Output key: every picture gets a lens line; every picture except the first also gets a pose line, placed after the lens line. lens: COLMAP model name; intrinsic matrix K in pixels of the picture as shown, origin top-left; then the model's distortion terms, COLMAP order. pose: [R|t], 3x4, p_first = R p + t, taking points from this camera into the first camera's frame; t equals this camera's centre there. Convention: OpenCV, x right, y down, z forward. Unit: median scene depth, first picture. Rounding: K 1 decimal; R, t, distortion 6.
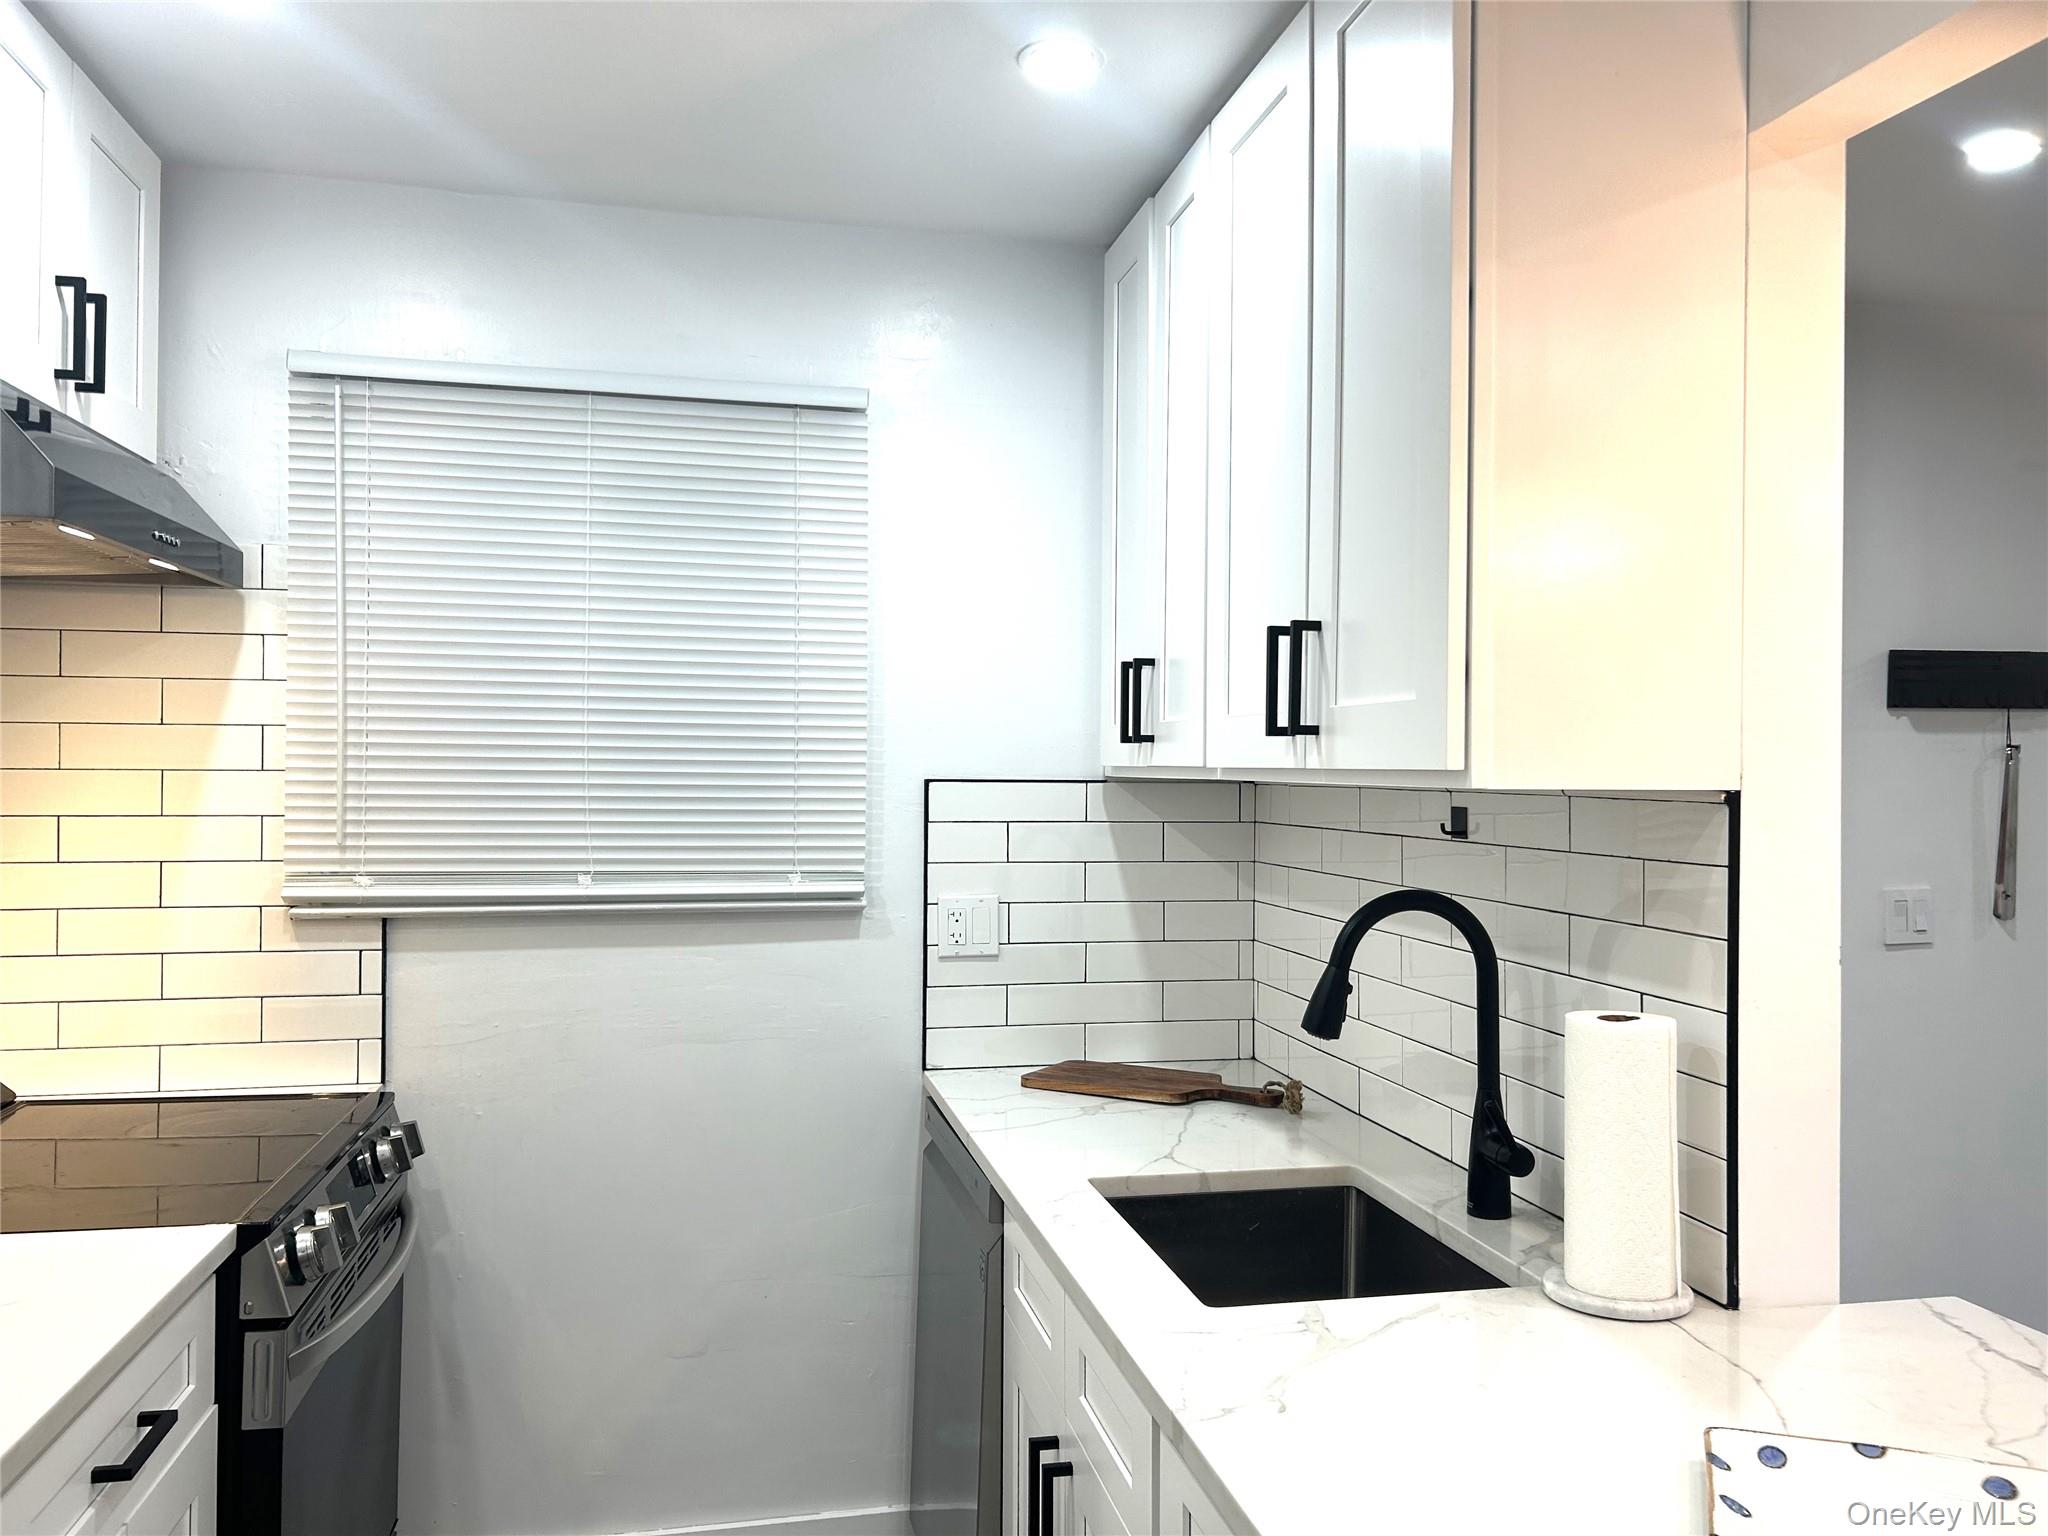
lens RADIAL K [[1535.4, 0, 1017.0], [0, 1535.4, 753.9], [0, 0, 1]] dist [0.053900, -0.059117]
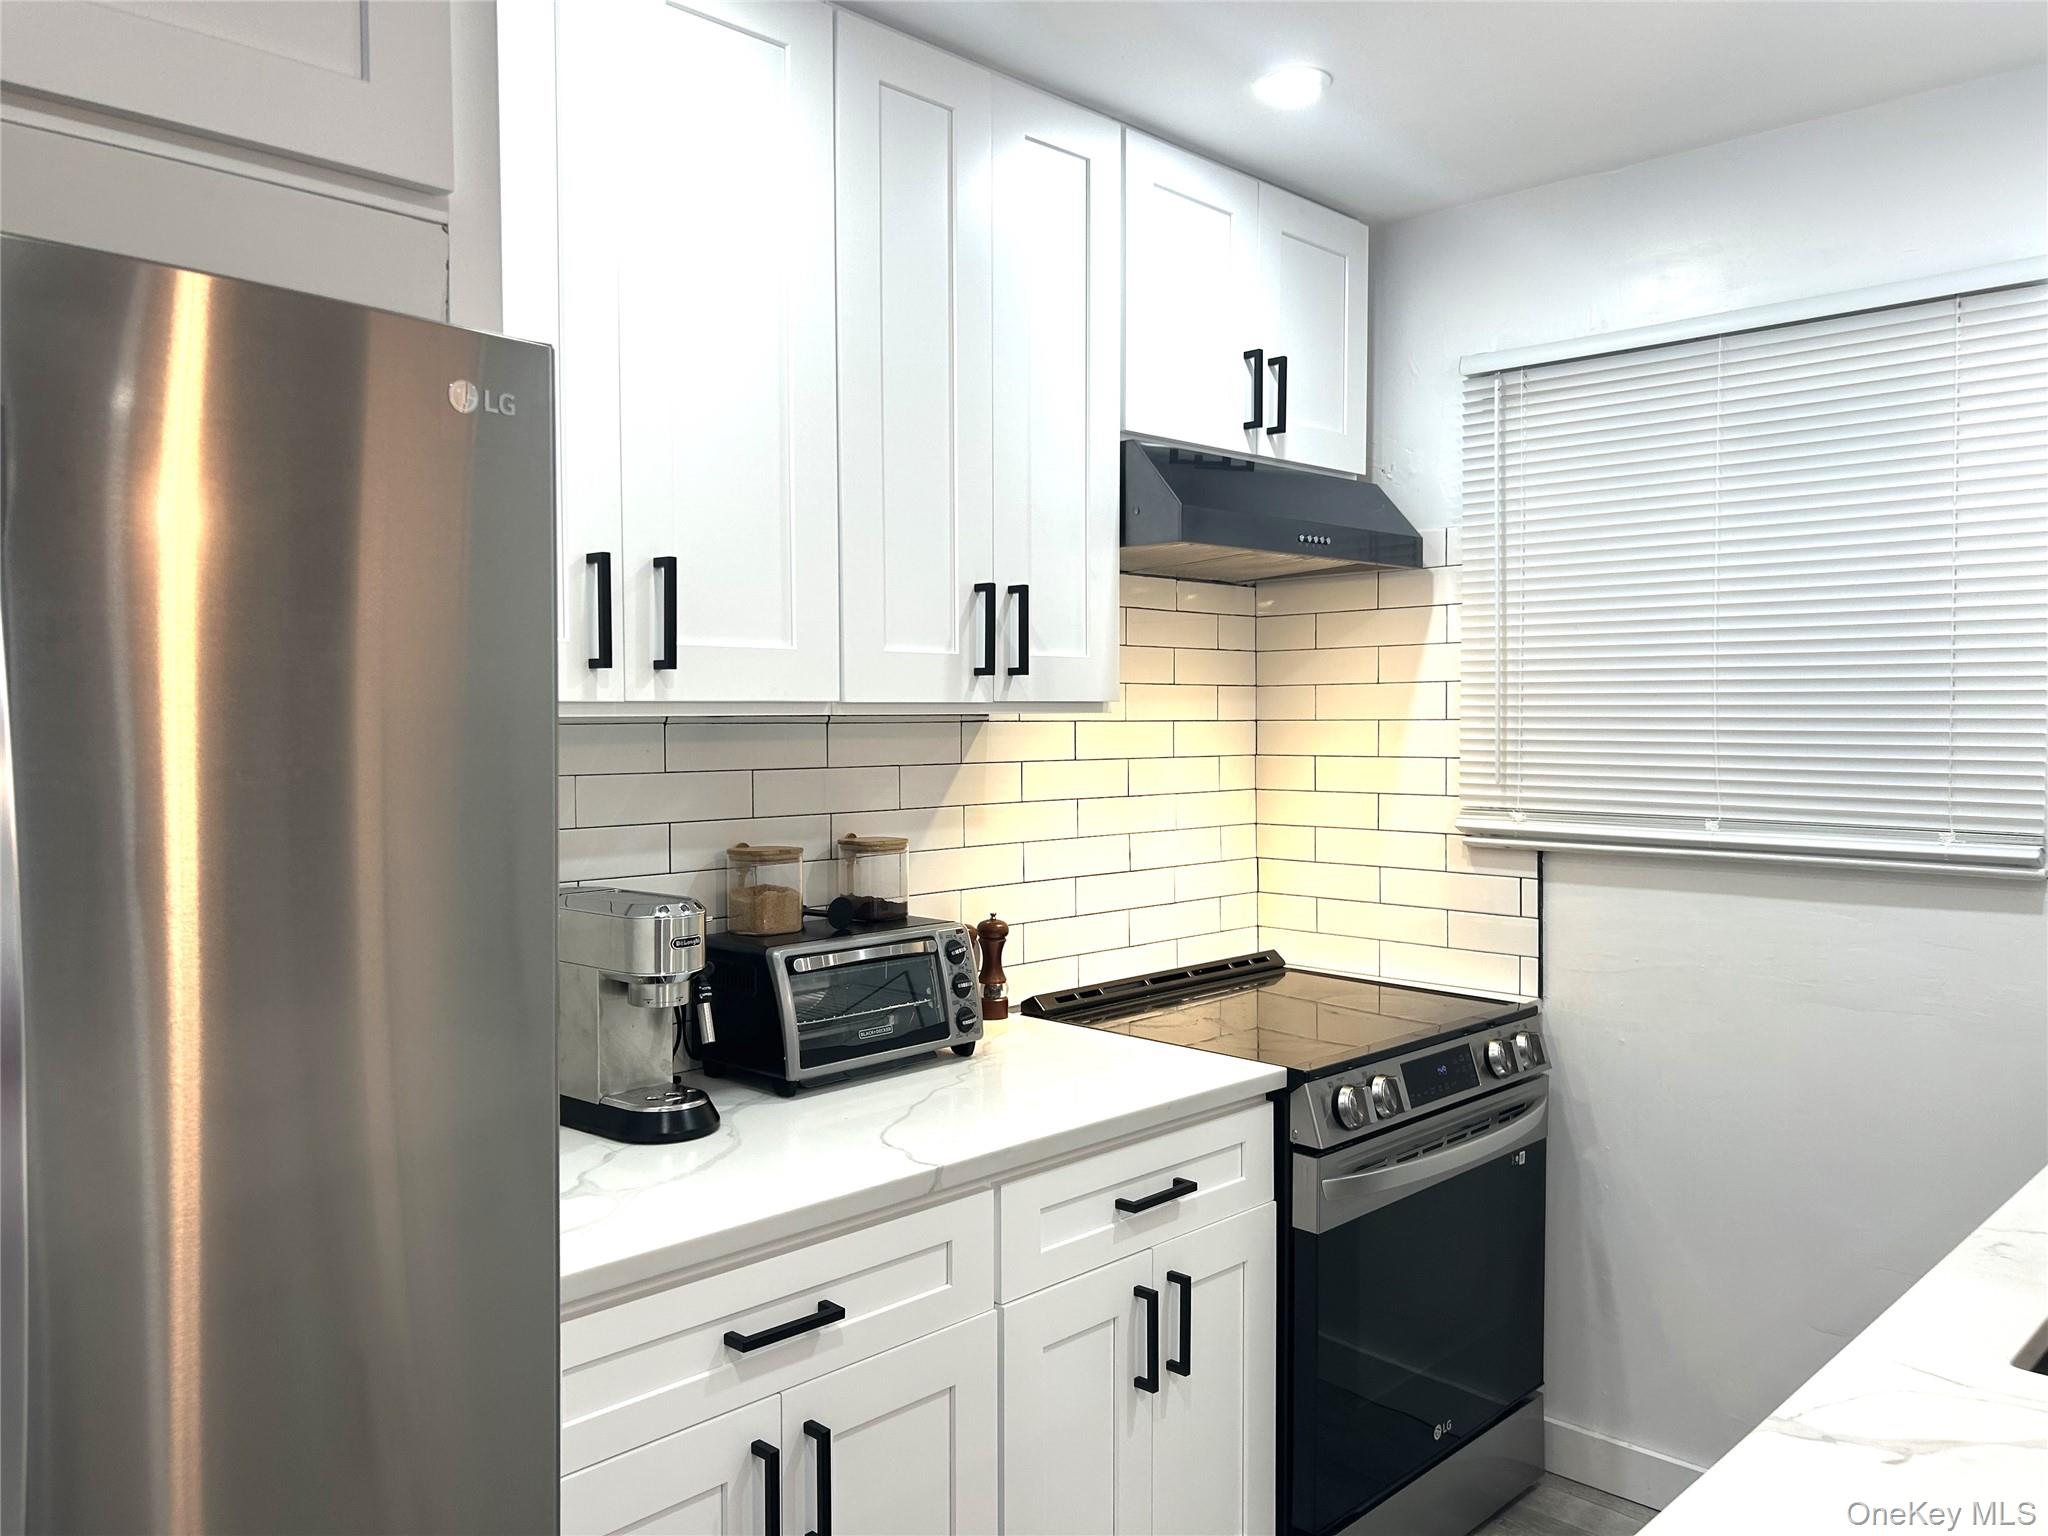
lens RADIAL K [[1535.4, 0, 1024.6], [0, 1535.4, 762.6], [0, 0, 1]] dist [0.053900, -0.059117]
pose [[0.560045, 0.015558, -0.828316, 0.310660], [0.016453, 0.999418, 0.029896, 0.002862], [0.828299, -0.030371, 0.559463, 0.070794]]
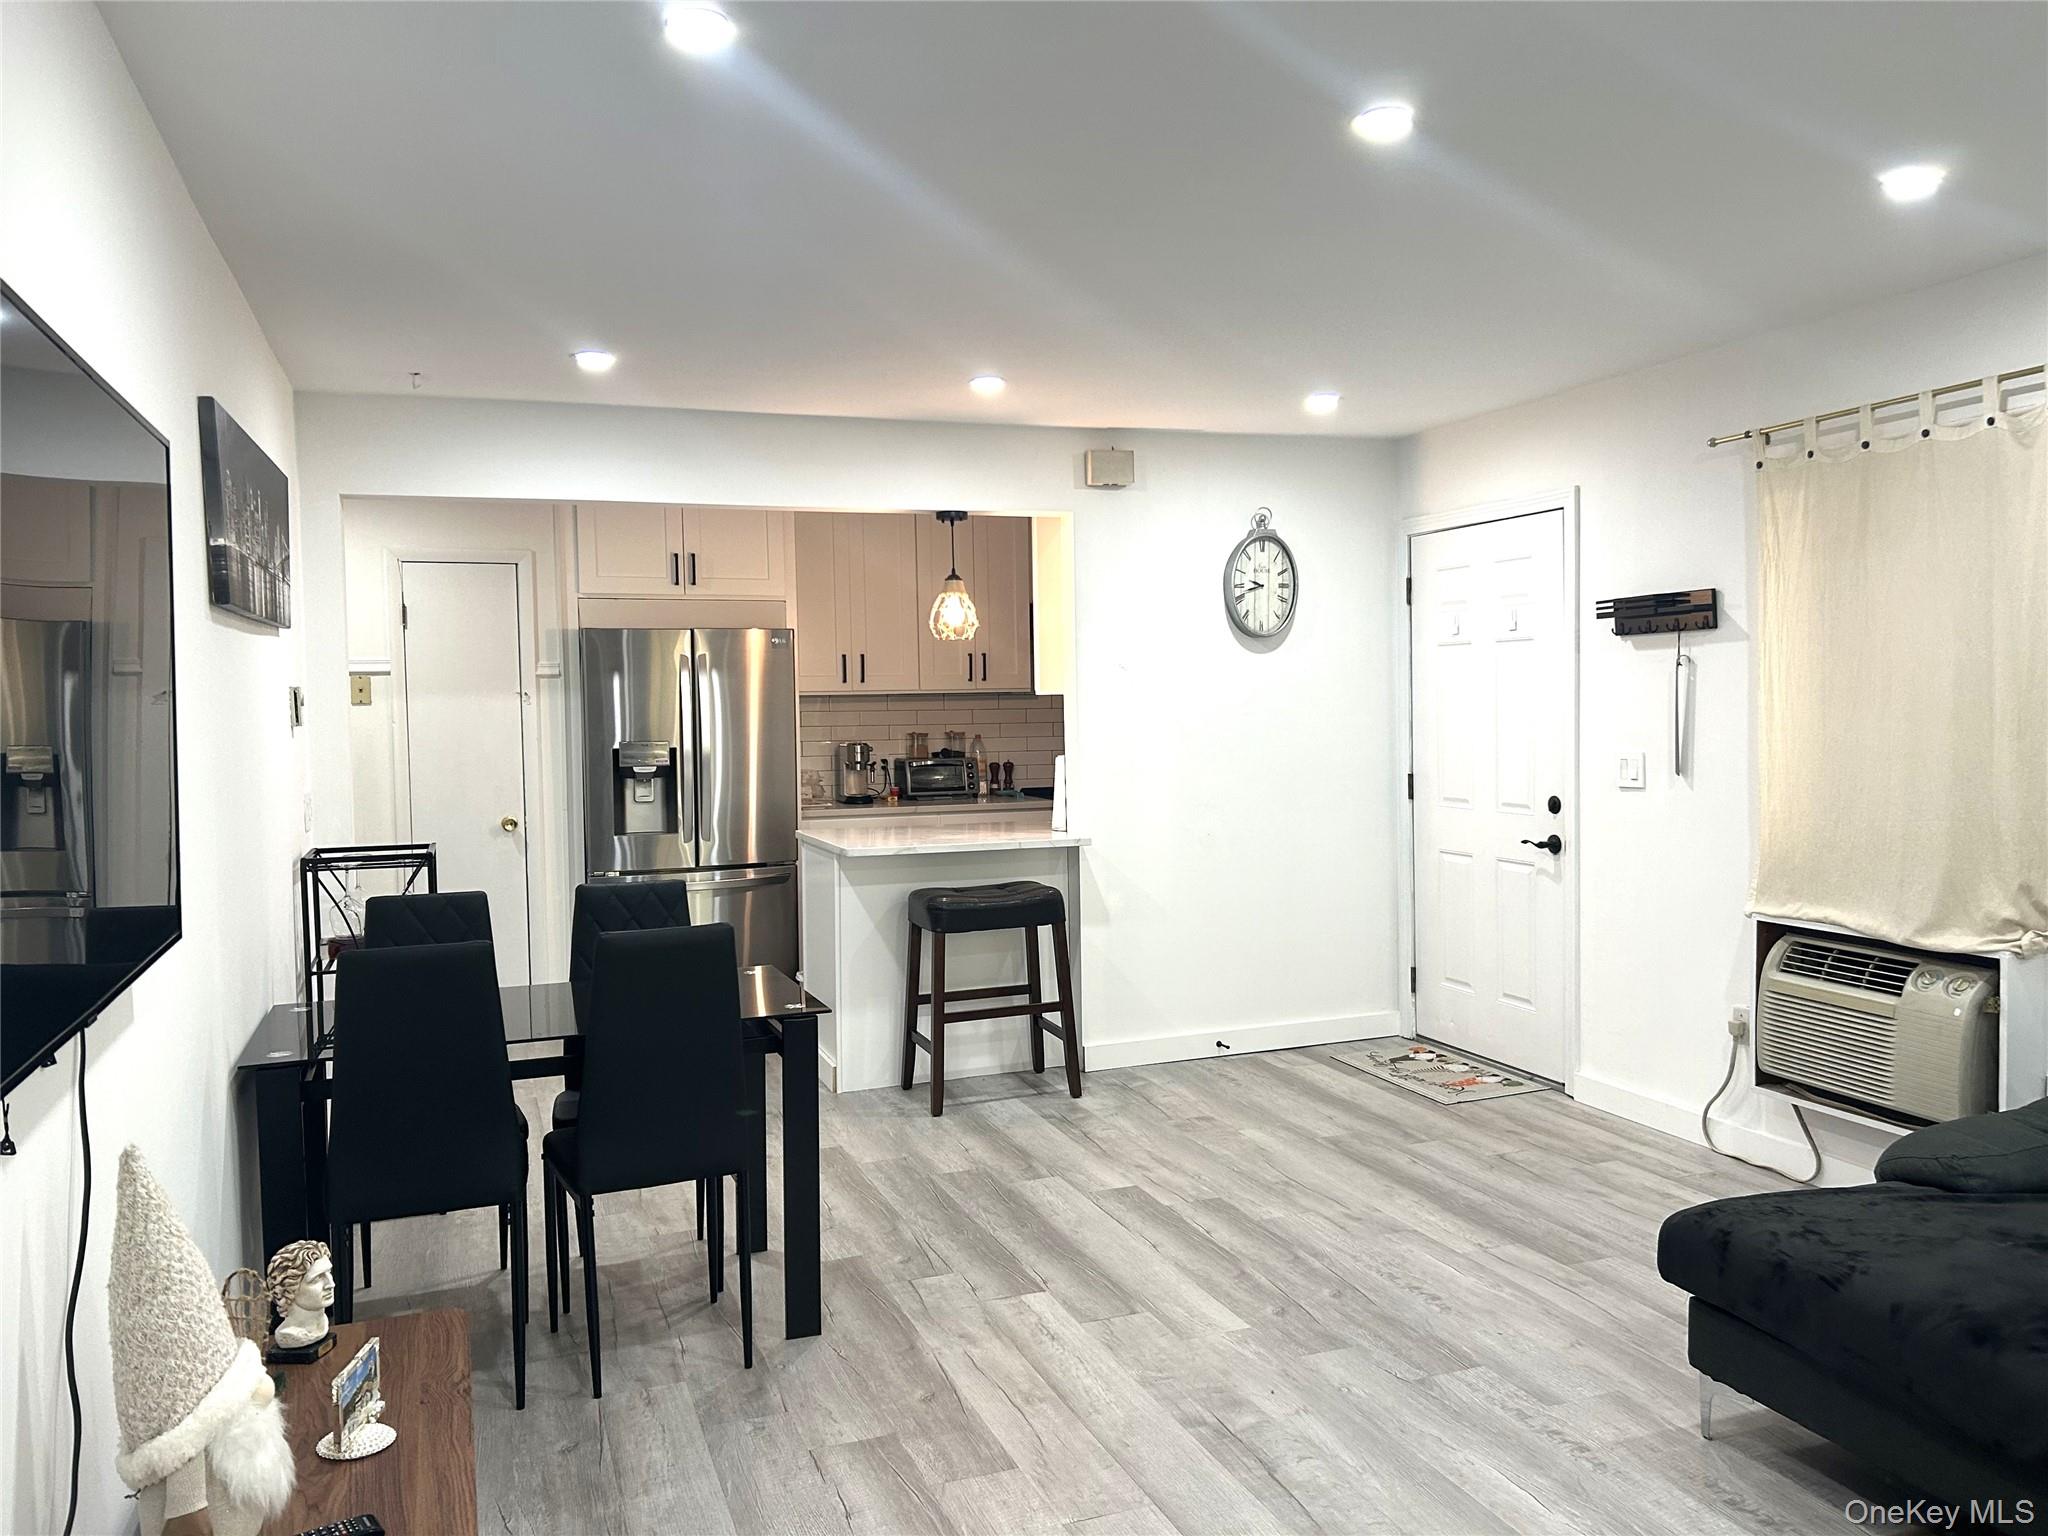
lens RADIAL K [[1535.4, 0, 1032.1], [0, 1535.4, 770.1], [0, 0, 1]] dist [0.053900, -0.059117]
pose [[0.150034, 0.035928, -0.988028, 2.508095], [0.025258, 0.998874, 0.040157, 0.034902], [0.988358, -0.030980, 0.148958, 0.223401]]
